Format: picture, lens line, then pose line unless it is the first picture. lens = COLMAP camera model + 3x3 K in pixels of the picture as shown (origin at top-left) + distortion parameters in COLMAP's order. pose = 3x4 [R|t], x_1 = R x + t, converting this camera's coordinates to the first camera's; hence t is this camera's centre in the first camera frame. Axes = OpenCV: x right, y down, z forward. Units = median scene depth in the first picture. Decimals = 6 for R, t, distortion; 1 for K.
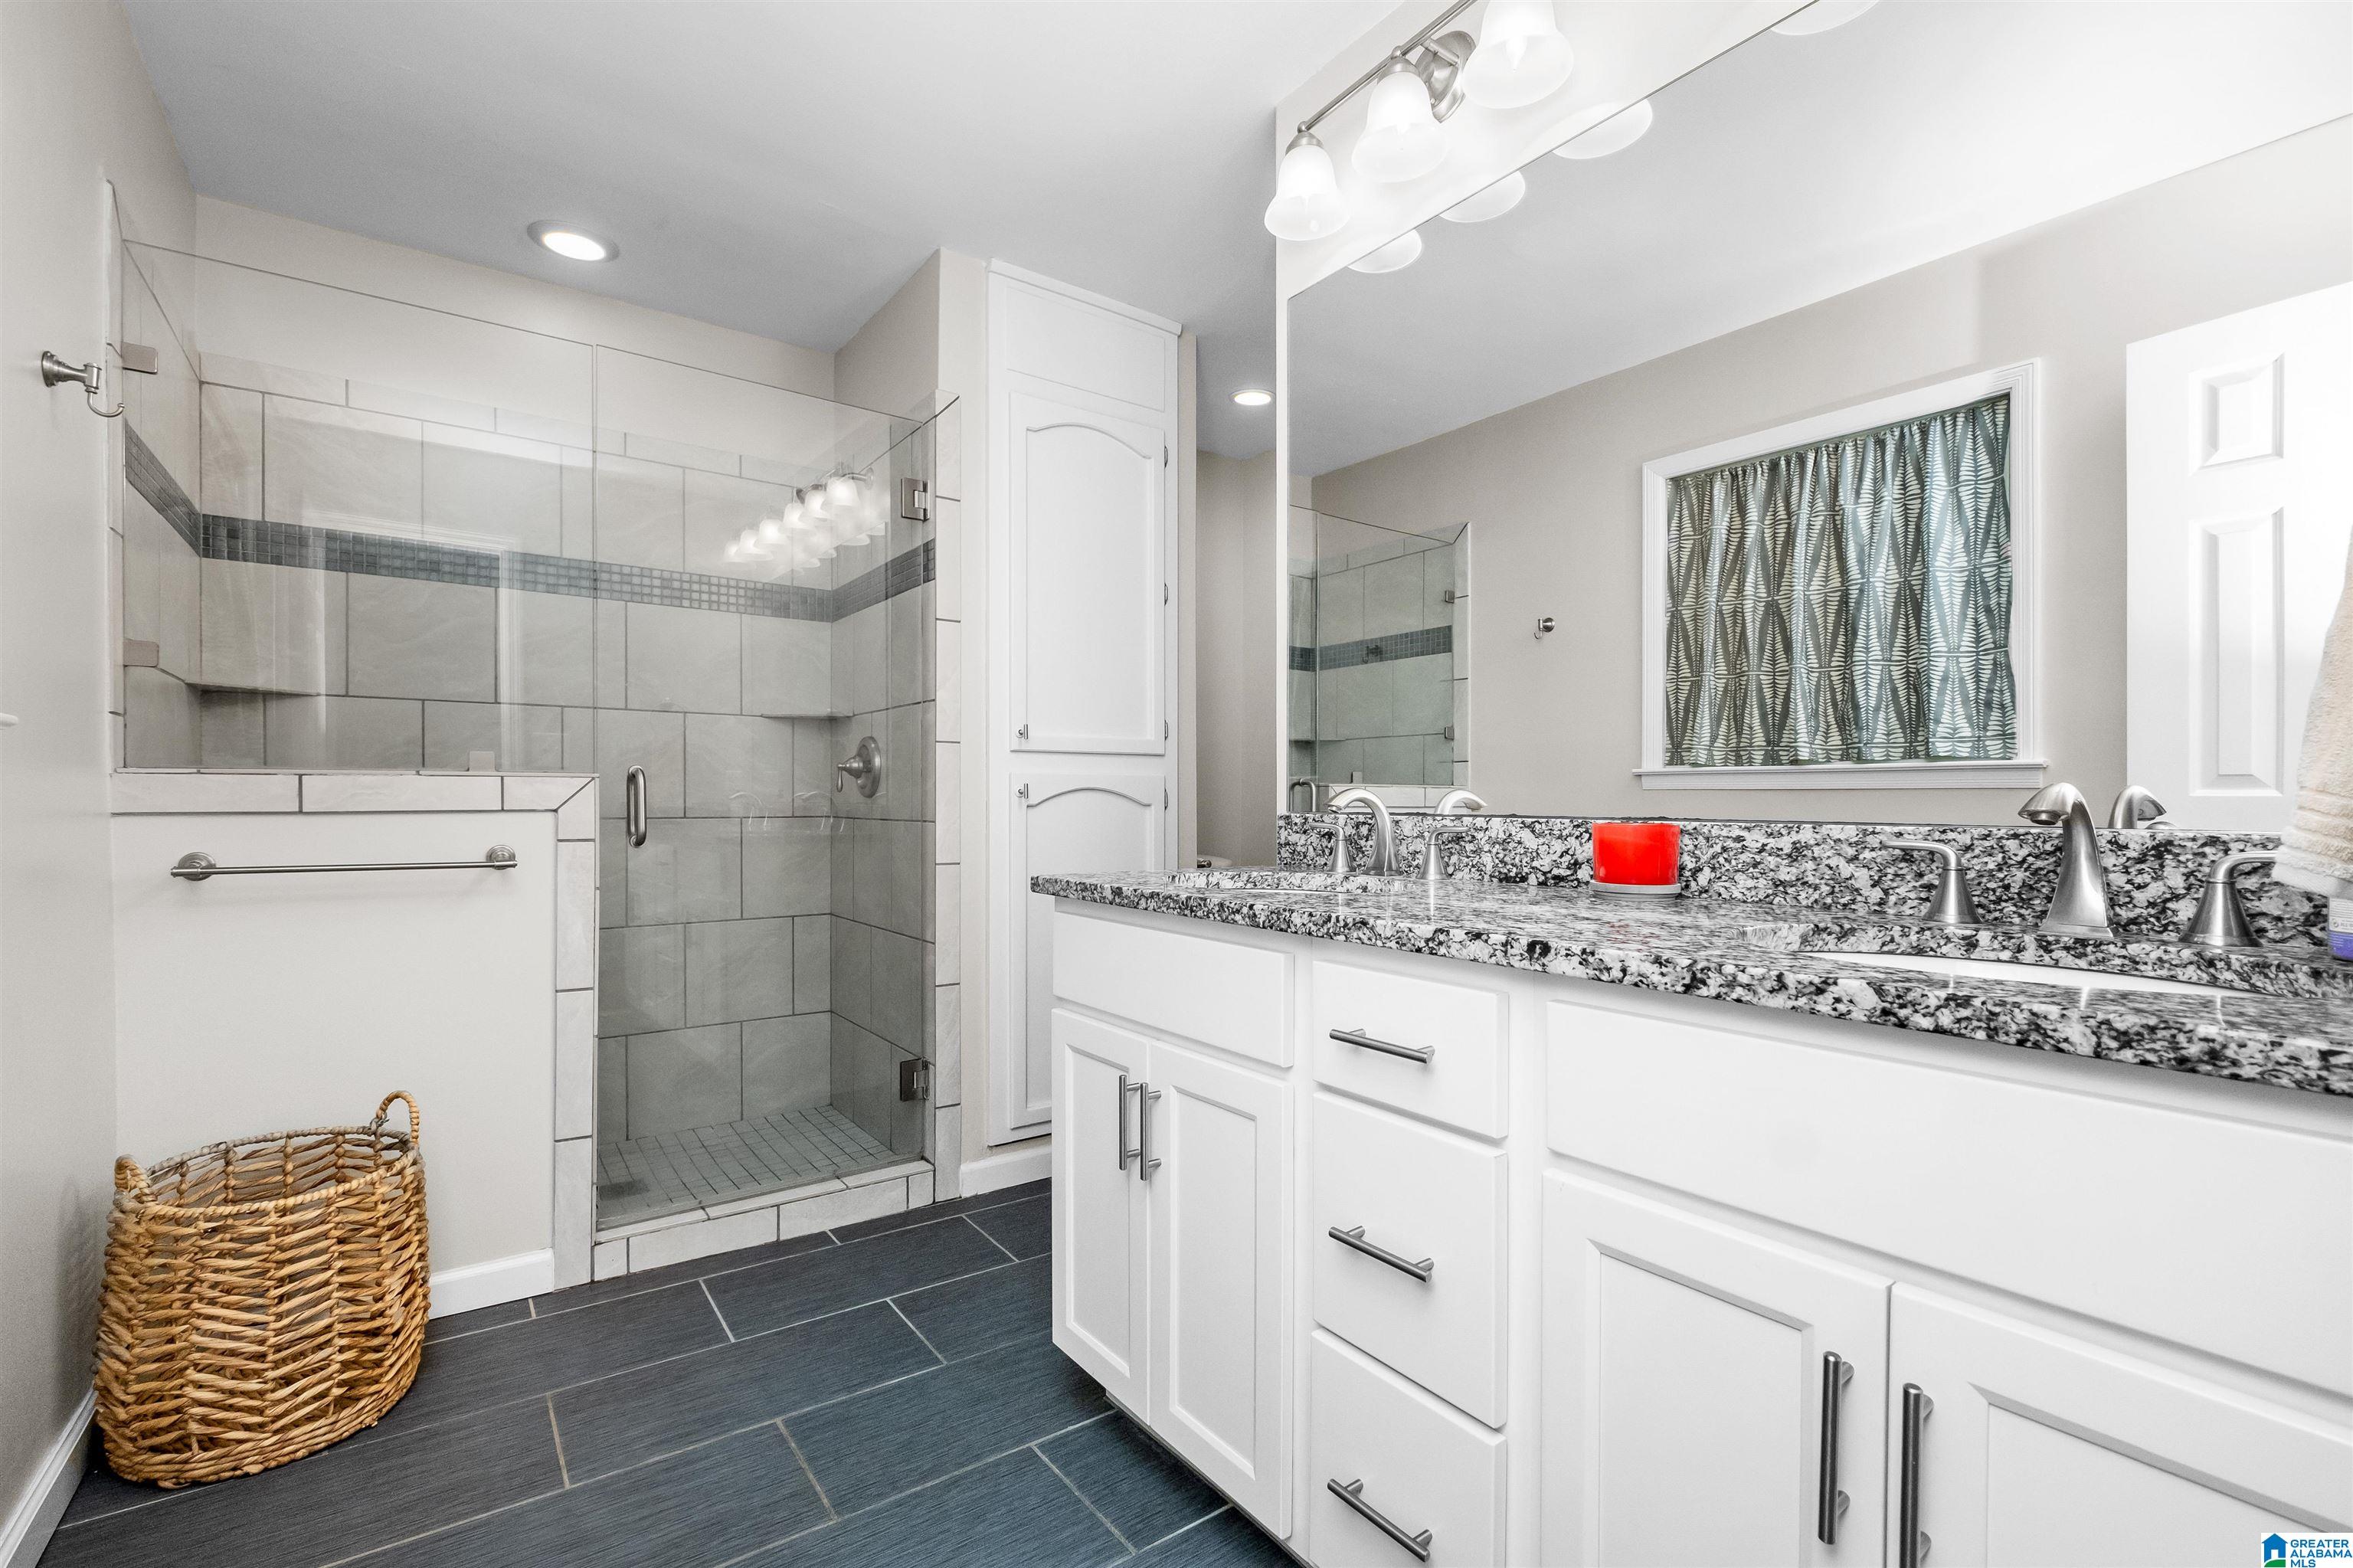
lens RADIAL K [[1029.4, 0, 1172.5], [0, 1029.4, 796.9], [0, 0, 1]] dist [-0.005209, 0.000955]
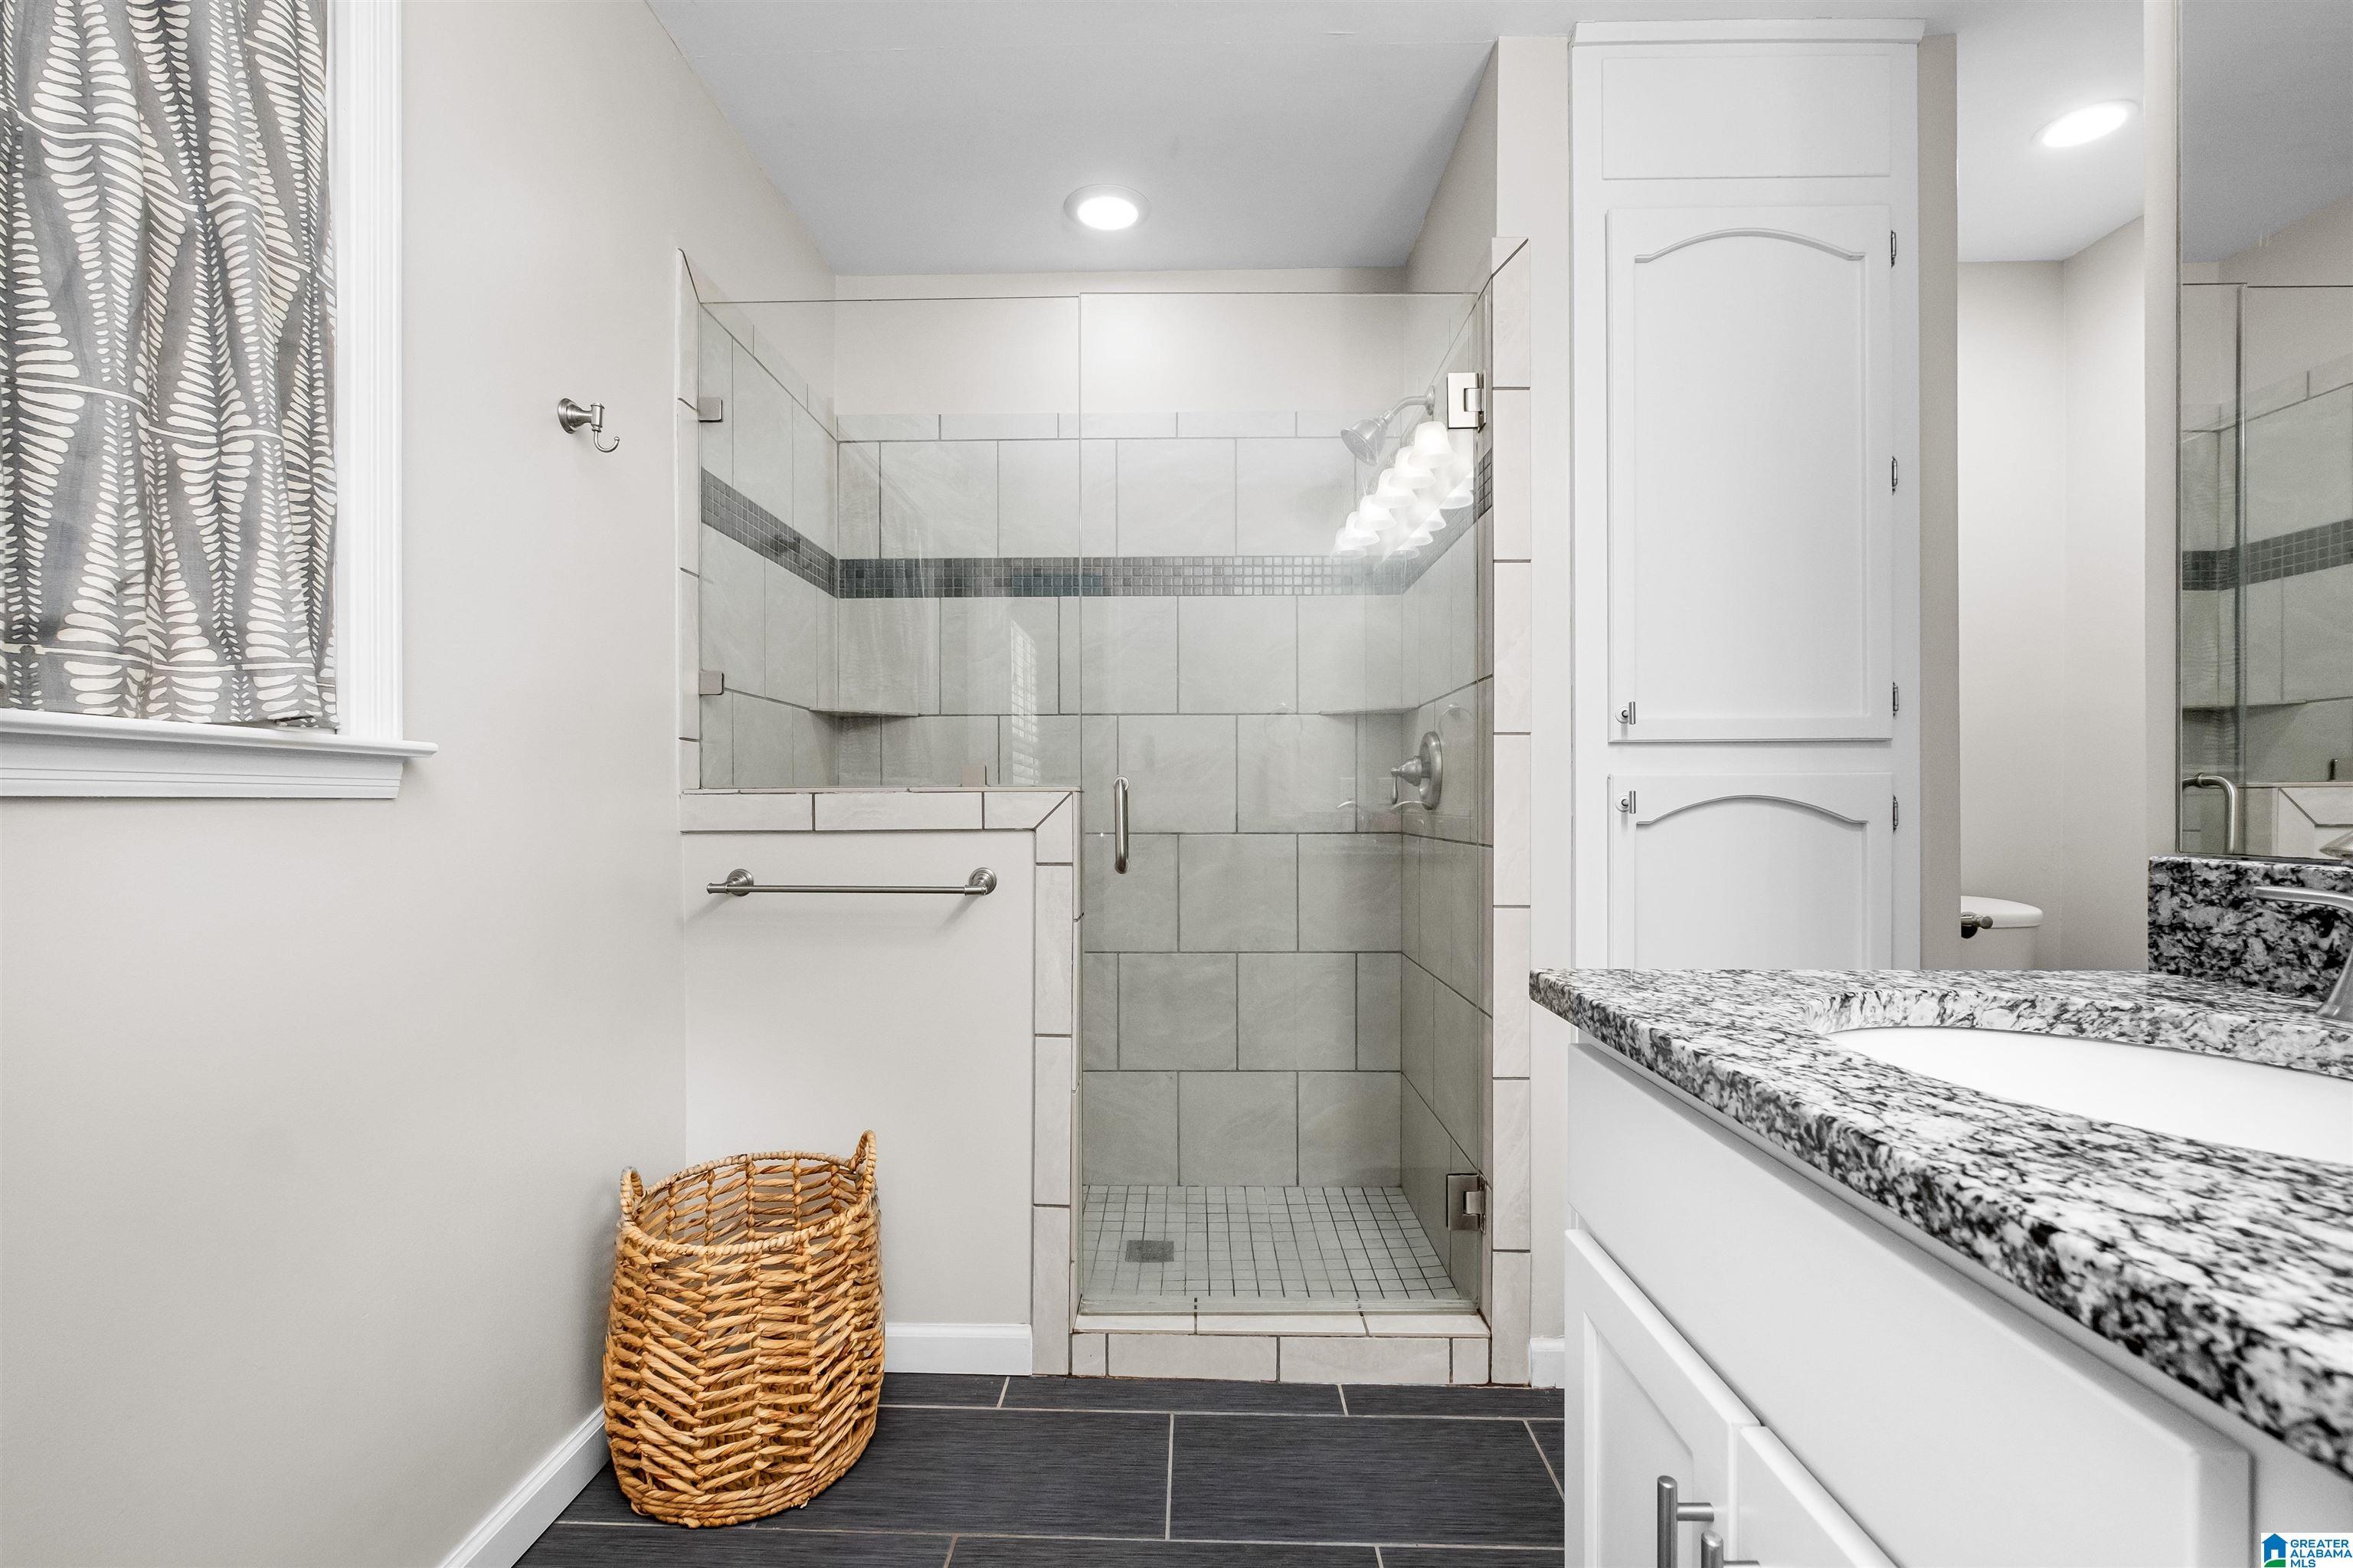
lens RADIAL K [[1029.4, 0, 1183.3], [0, 1029.4, 805.4], [0, 0, 1]] dist [-0.005209, 0.000955]
pose [[0.796712, -0.002682, -0.604354, 0.037402], [0.006477, 0.999971, 0.004102, -0.011009], [0.604325, -0.007183, 0.796706, 0.396214]]
